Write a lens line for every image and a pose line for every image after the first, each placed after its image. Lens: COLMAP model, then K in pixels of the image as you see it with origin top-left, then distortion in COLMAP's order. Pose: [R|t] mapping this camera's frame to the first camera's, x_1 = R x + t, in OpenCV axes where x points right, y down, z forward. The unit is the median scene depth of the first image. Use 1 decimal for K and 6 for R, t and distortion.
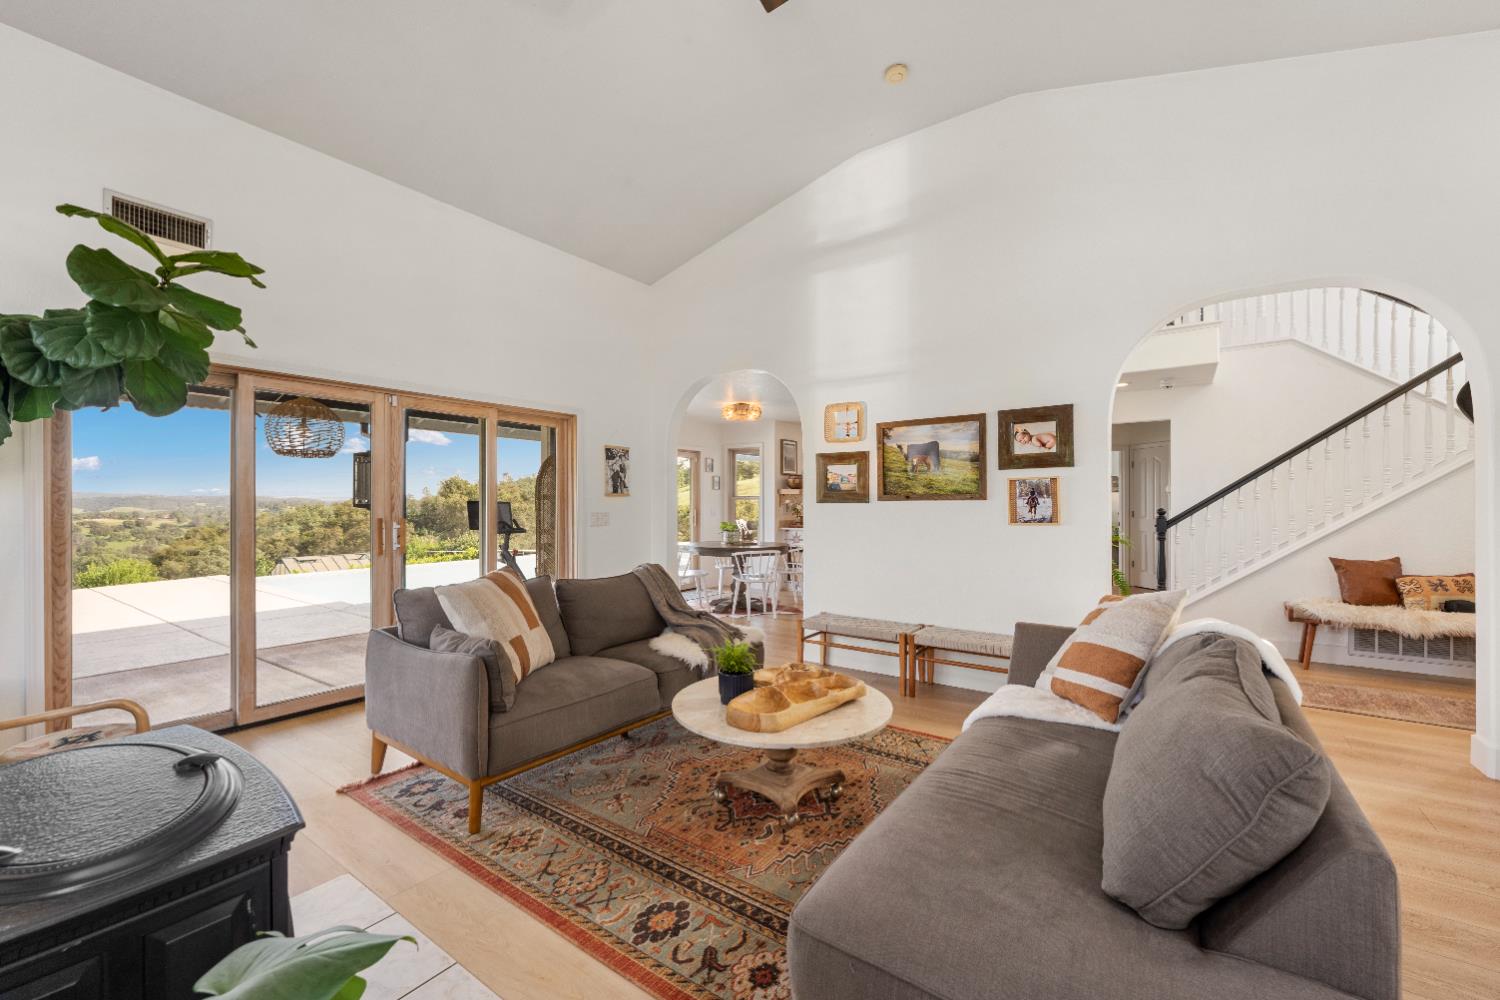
lens RADIAL K [[608.8, 0, 750.0], [0, 608.8, 500.0], [0, 0, 1]] dist [-0.002141, 0.000054]
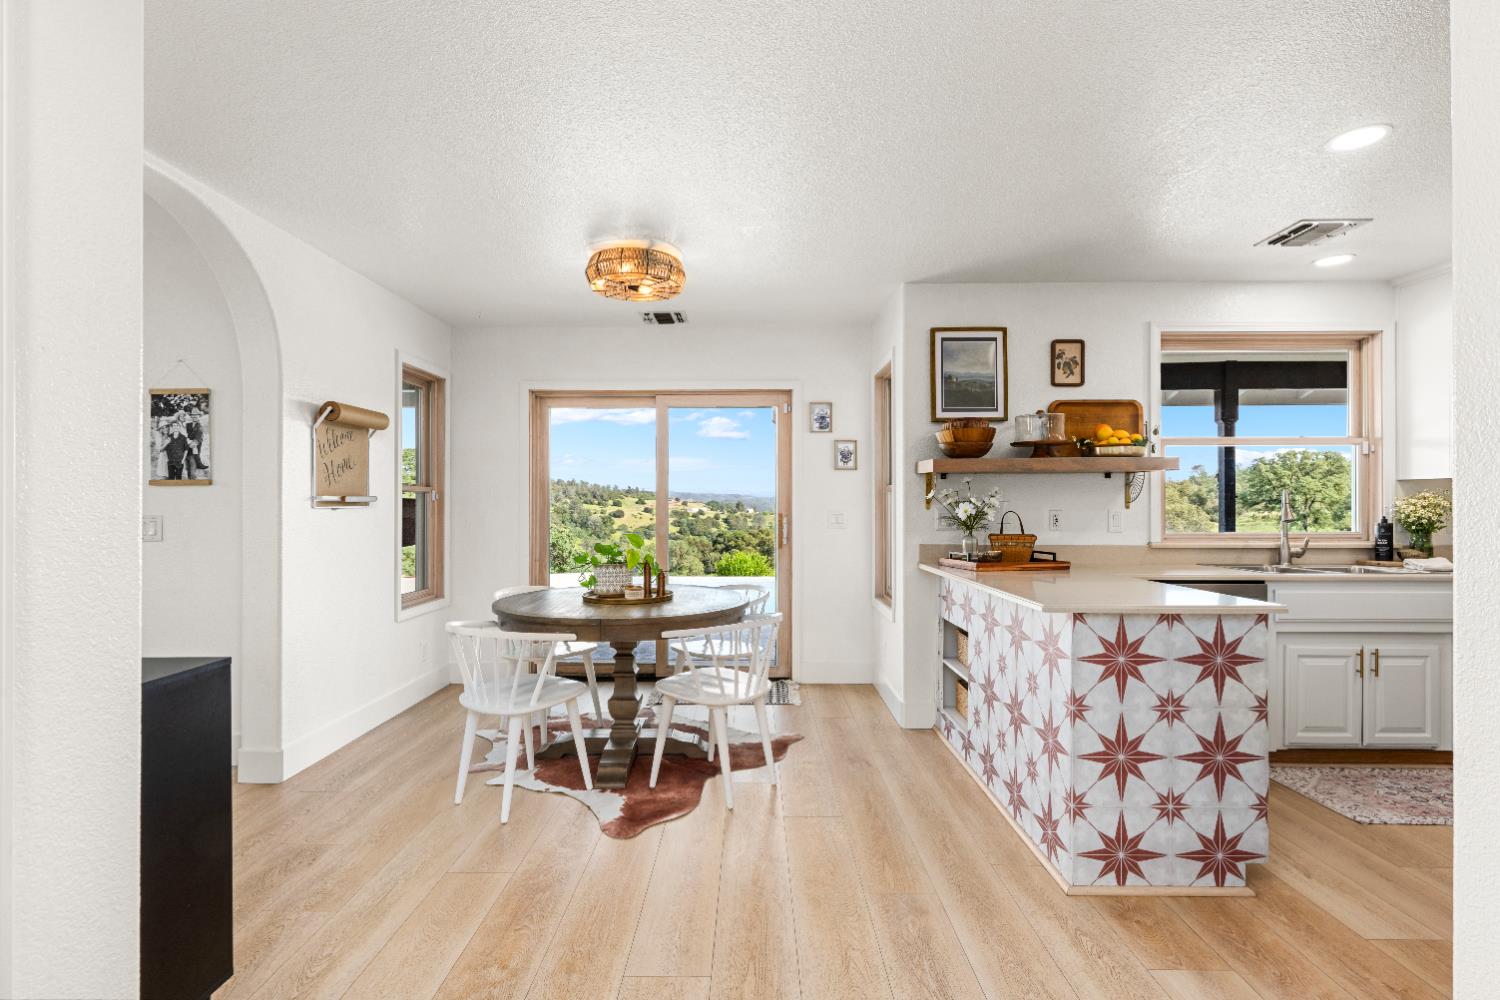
lens RADIAL K [[713.7, 0, 750.7], [0, 713.7, 504.8], [0, 0, 1]] dist [-0.000893, 0.000156]
pose [[0.575926, -0.001072, -0.817501, 0.550082], [0.006237, 0.999976, 0.003083, 0.011551], [0.817478, -0.006874, 0.575918, 1.030296]]
